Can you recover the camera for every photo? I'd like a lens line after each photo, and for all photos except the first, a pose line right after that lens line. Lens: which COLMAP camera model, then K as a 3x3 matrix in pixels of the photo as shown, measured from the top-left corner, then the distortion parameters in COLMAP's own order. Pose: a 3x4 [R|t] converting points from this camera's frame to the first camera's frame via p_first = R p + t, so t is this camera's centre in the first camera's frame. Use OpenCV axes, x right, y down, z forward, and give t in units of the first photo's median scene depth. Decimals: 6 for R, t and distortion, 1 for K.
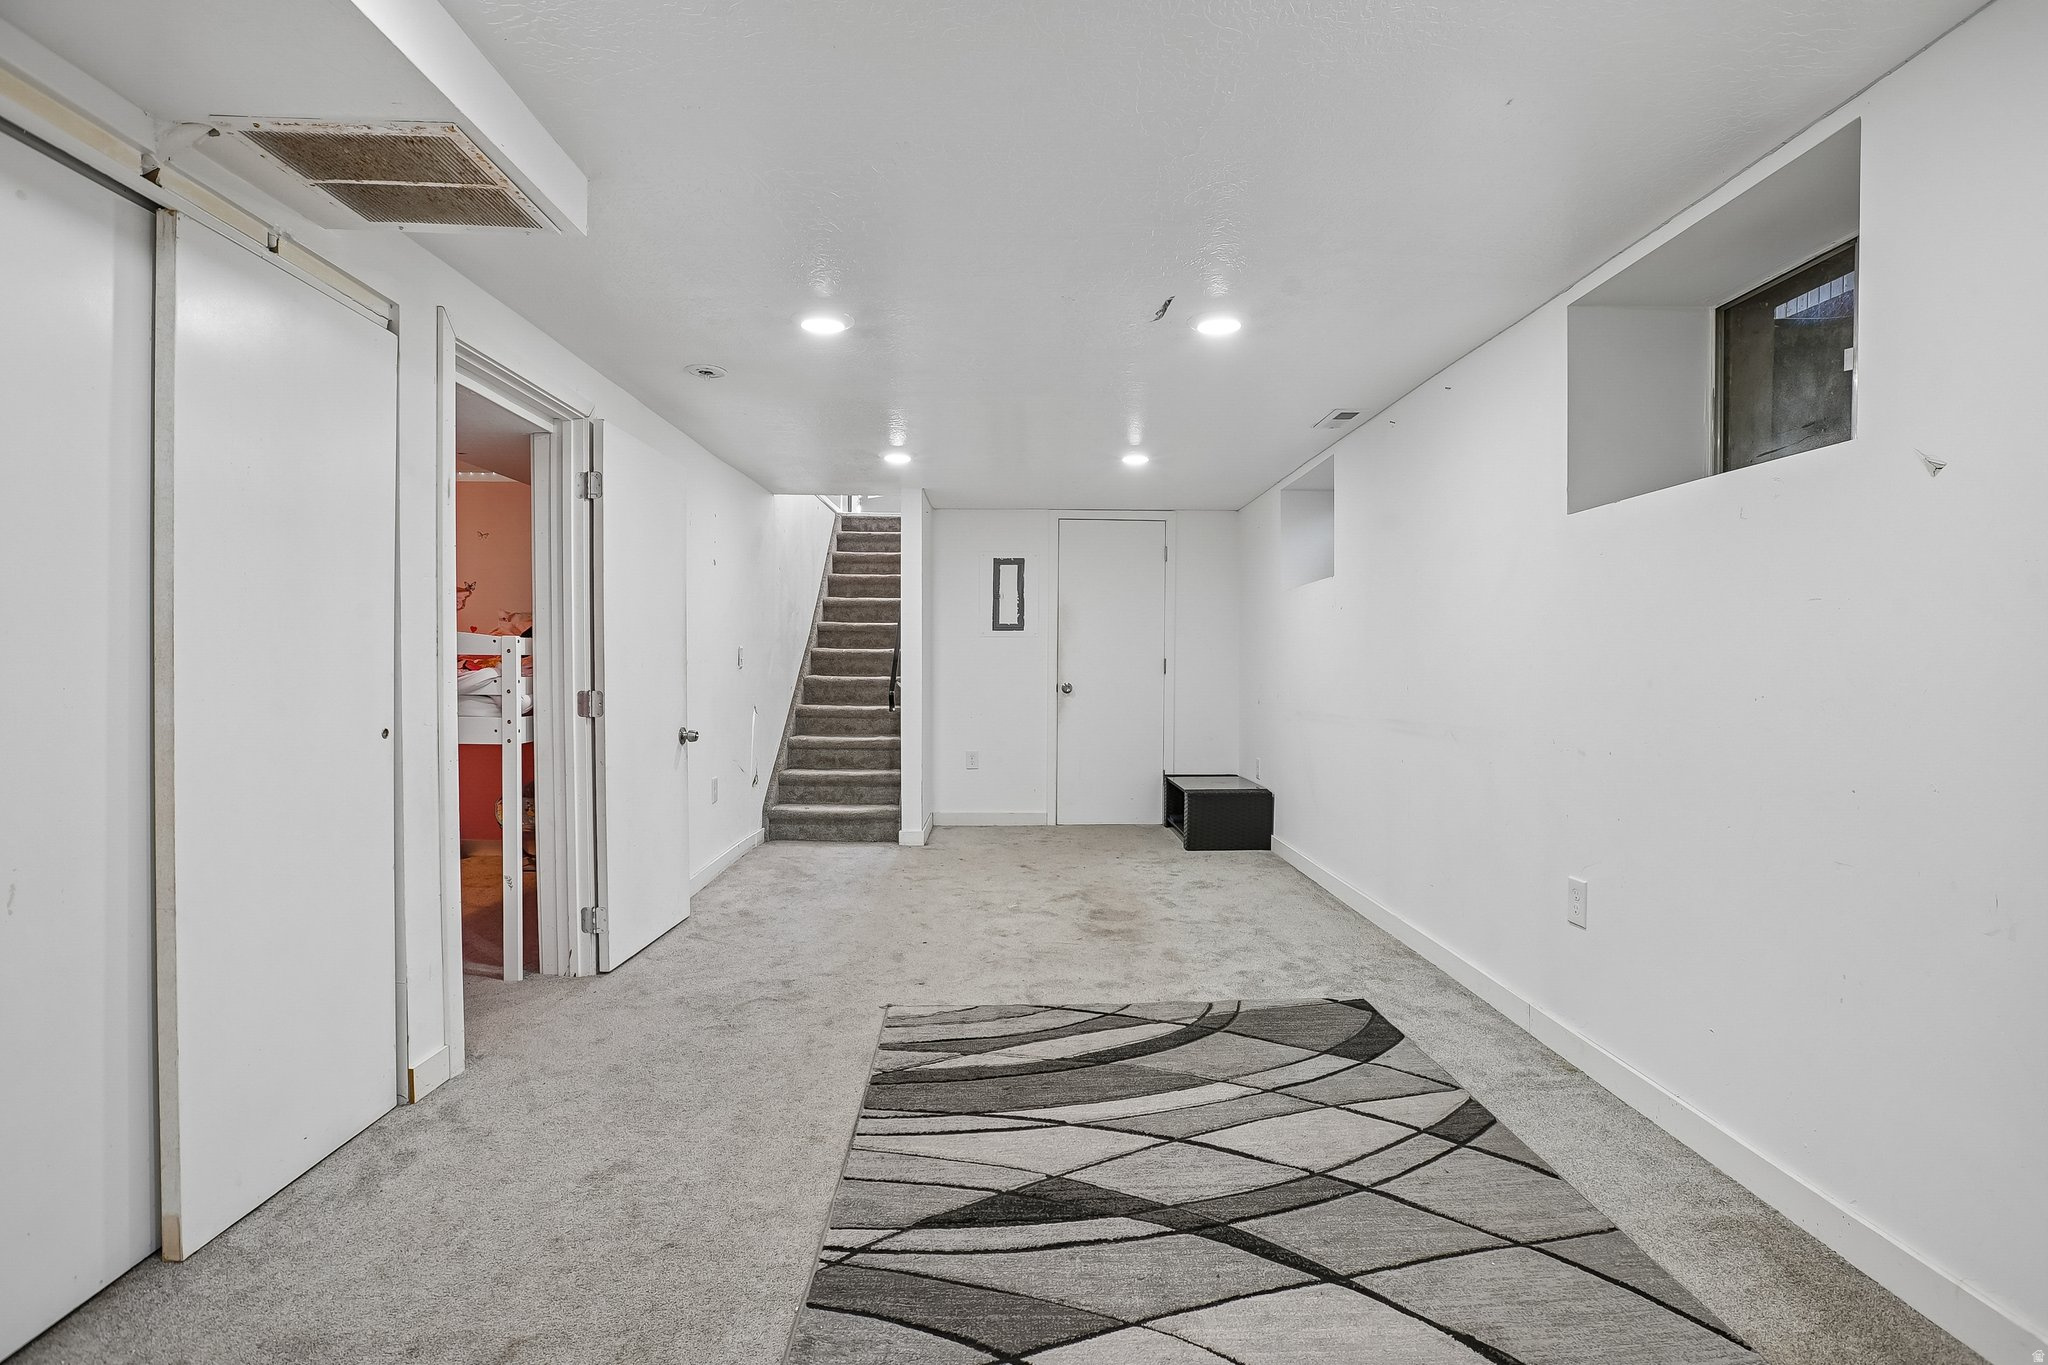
lens RADIAL K [[952.0, 0, 1038.9], [0, 952.0, 665.2], [0, 0, 1]] dist [-0.069652, 0.026182]
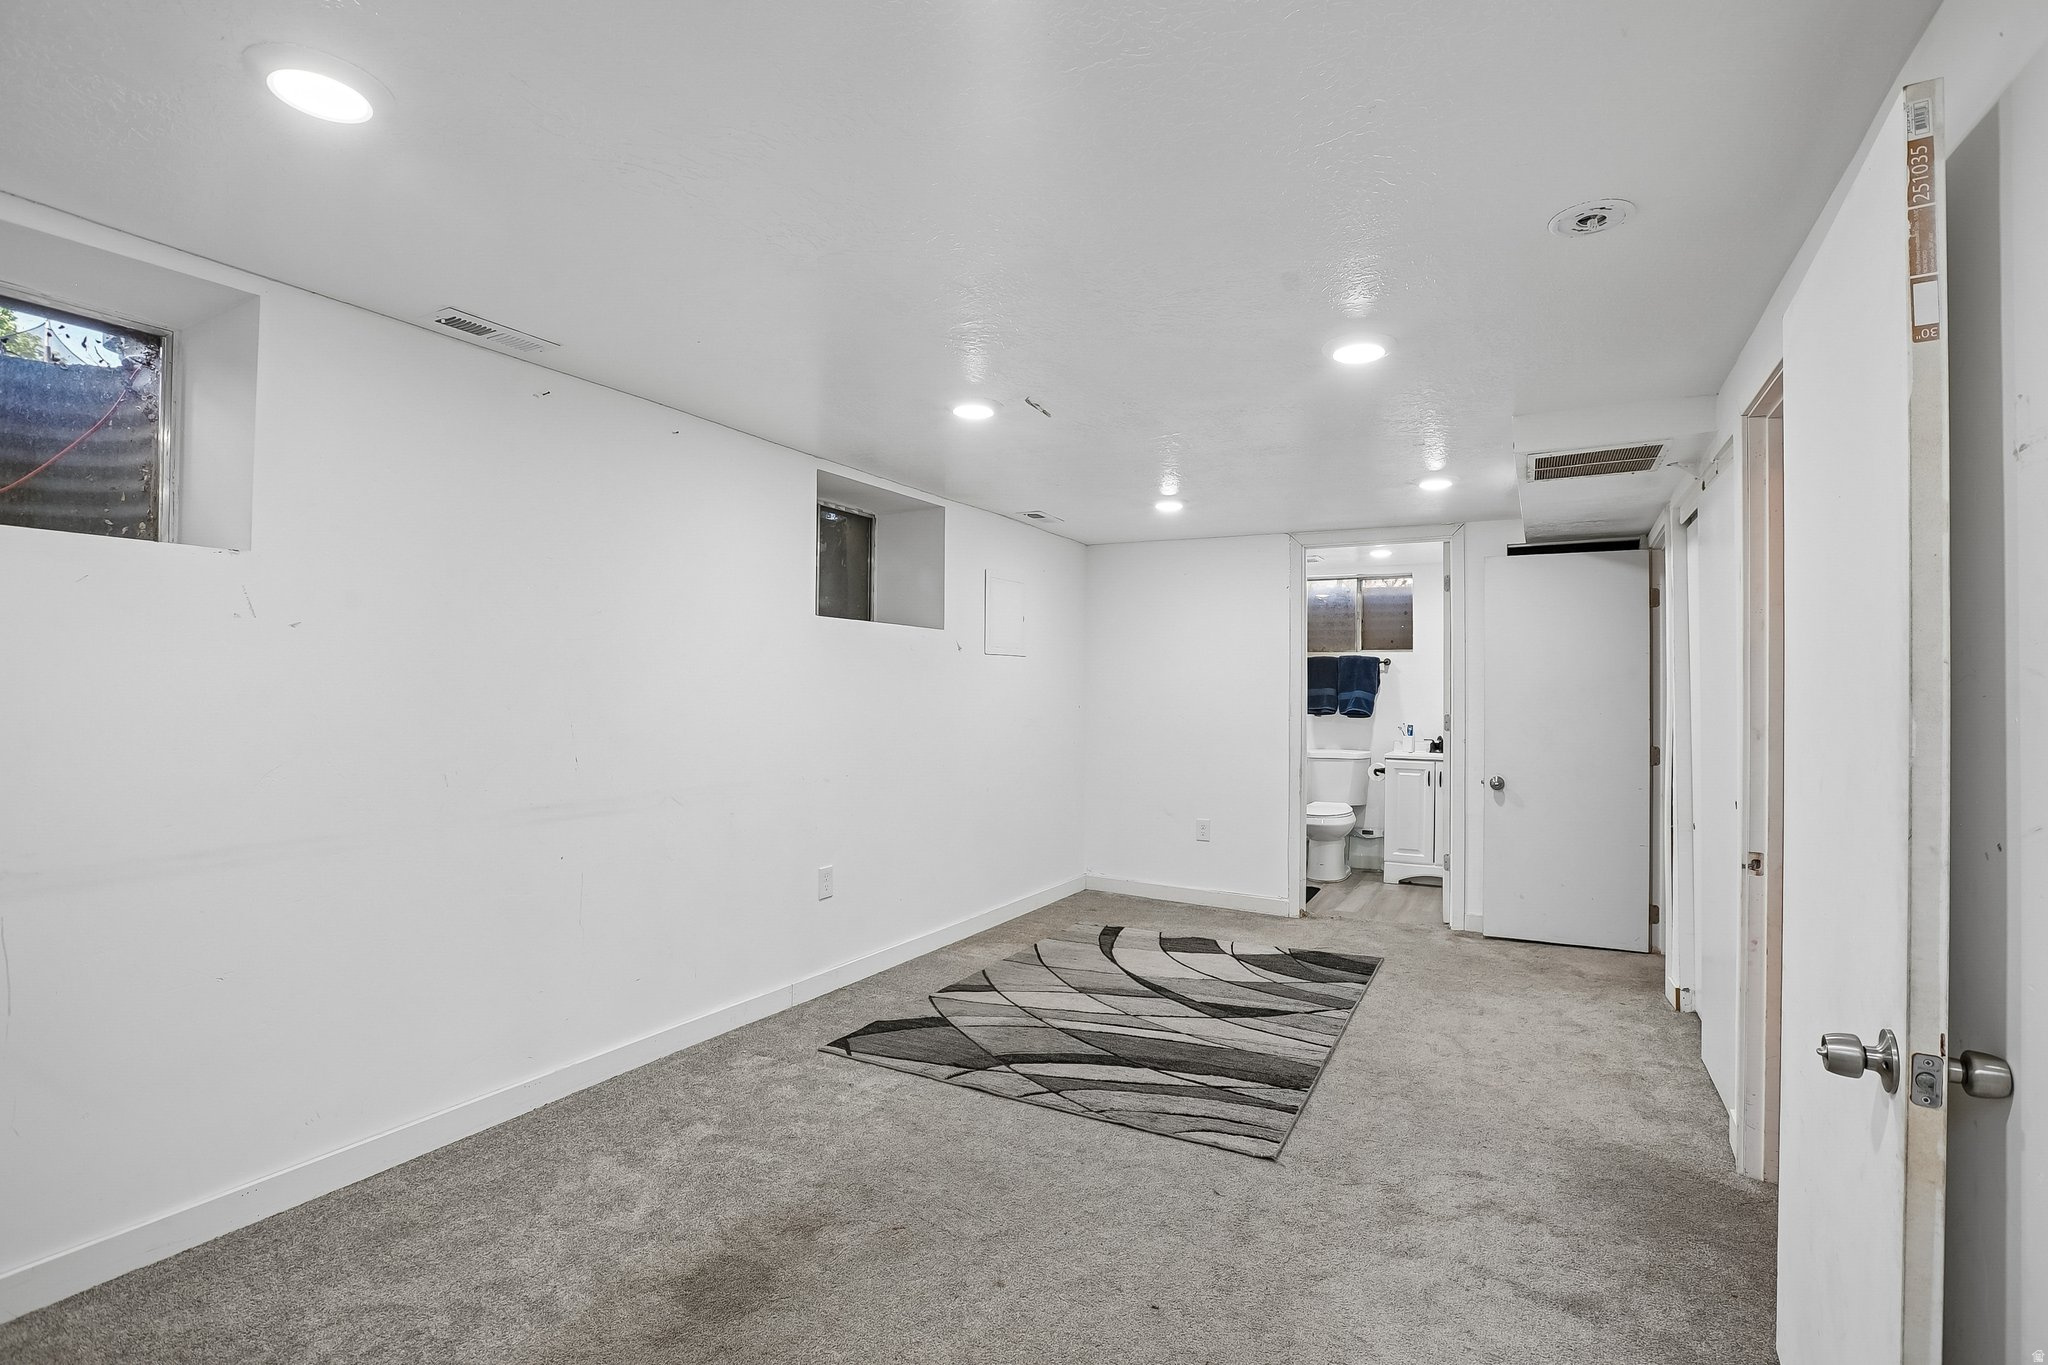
lens RADIAL K [[945.9, 0, 1036.5], [0, 945.9, 684.6], [0, 0, 1]] dist [-0.062345, 0.026011]
pose [[-0.862367, 0.013294, 0.506109, -0.475562], [0.007705, 0.999884, -0.013135, -0.035423], [-0.506225, -0.007428, -0.862370, 2.186513]]
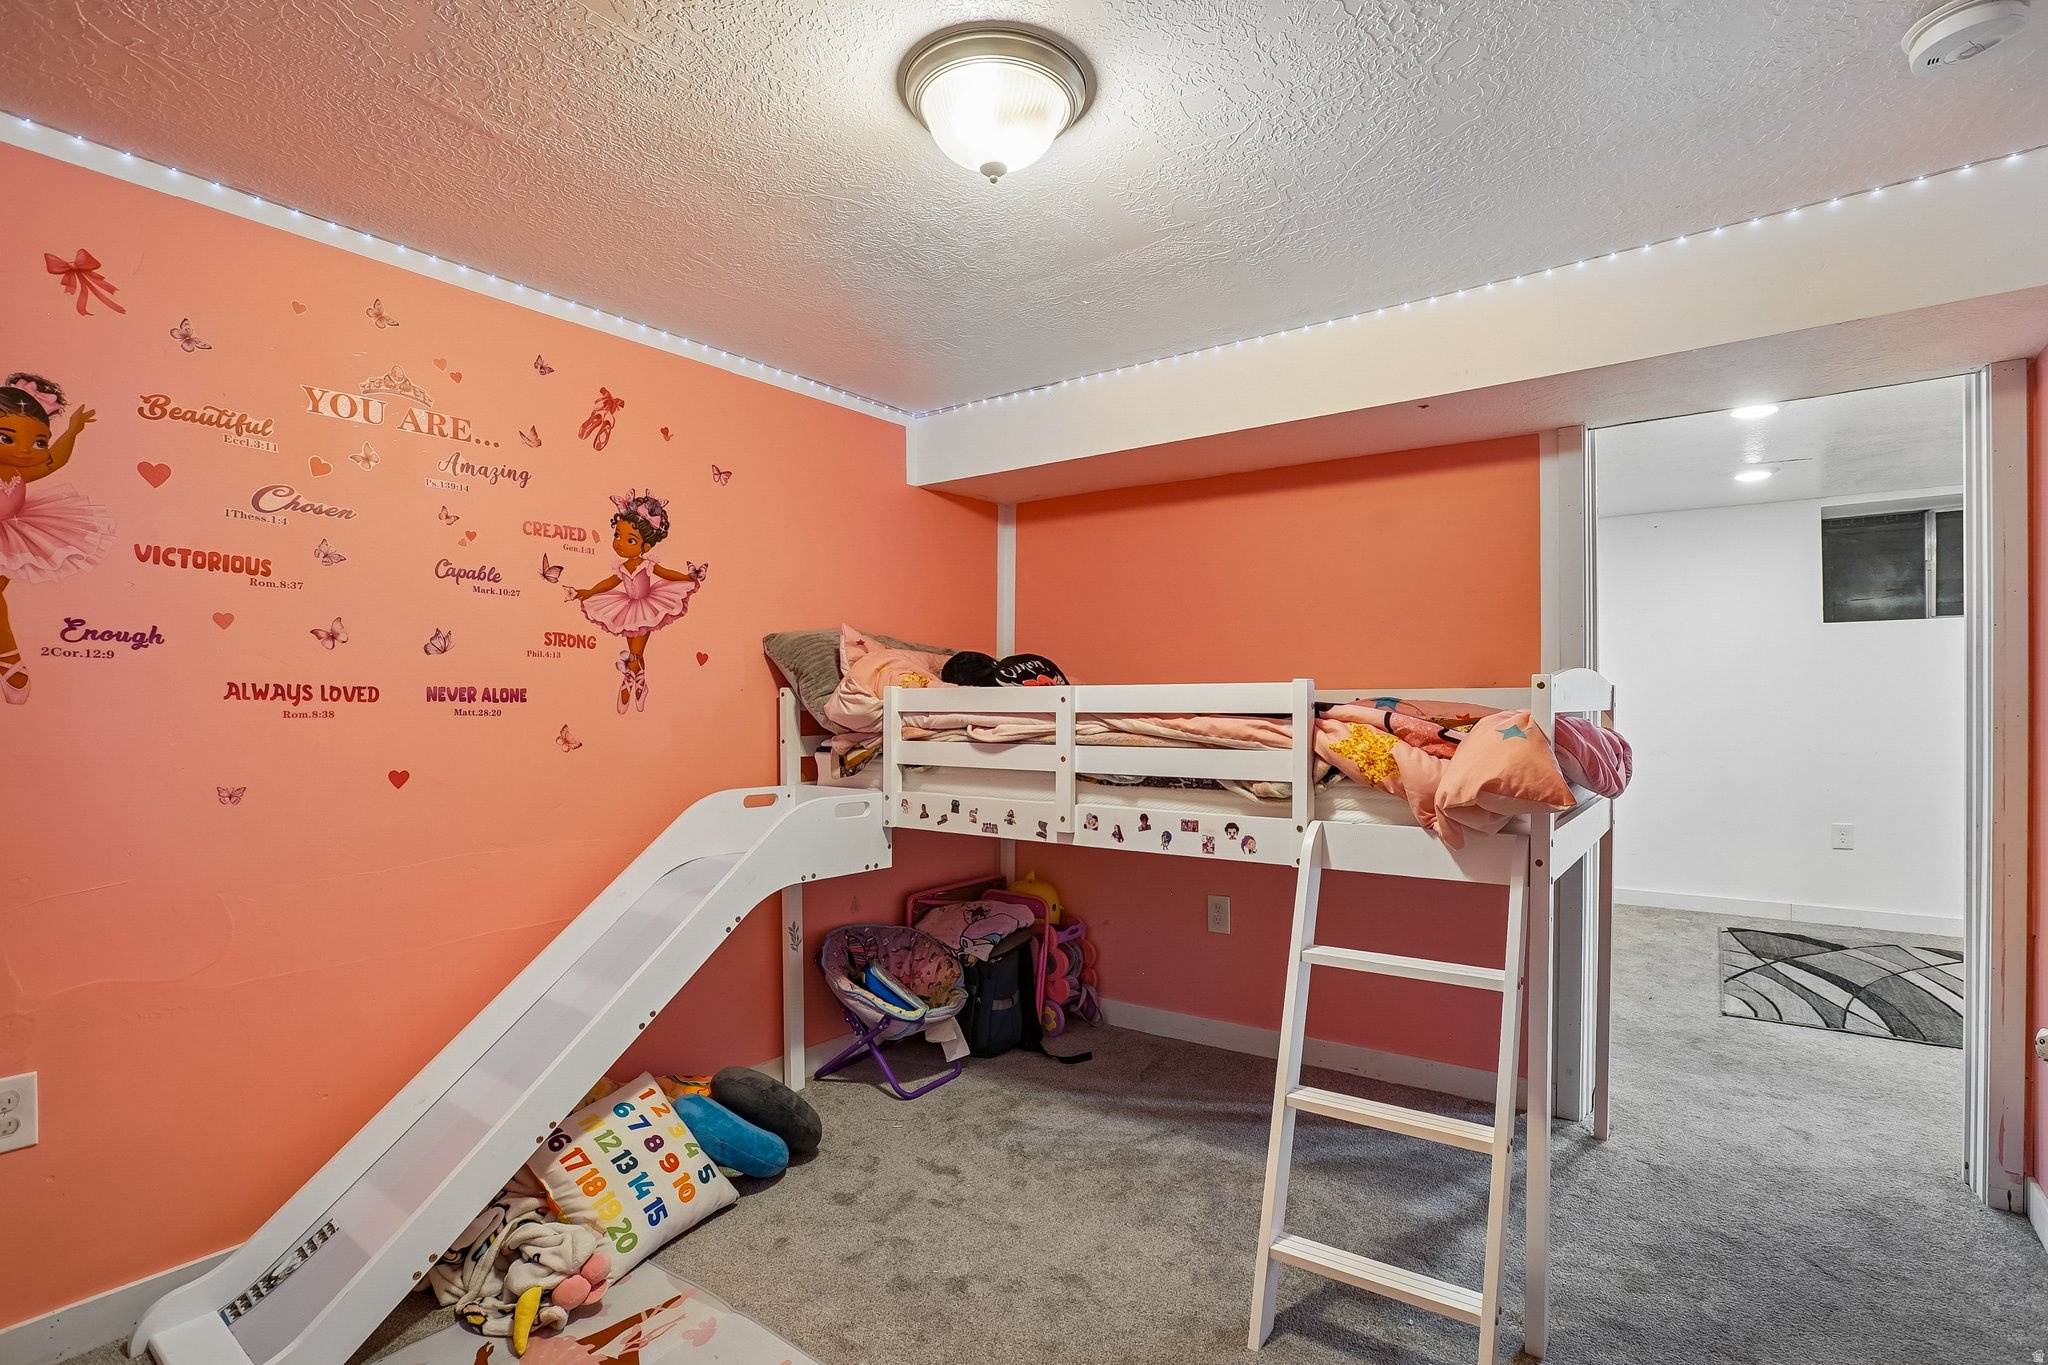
lens RADIAL K [[945.9, 0, 1036.5], [0, 945.9, 684.6], [0, 0, 1]] dist [-0.062345, 0.026011]
pose [[0.606219, 0.010581, 0.795227, -1.876445], [0.007871, 0.999783, -0.019303, -0.019204], [-0.795258, 0.017961, 0.606004, 1.207440]]
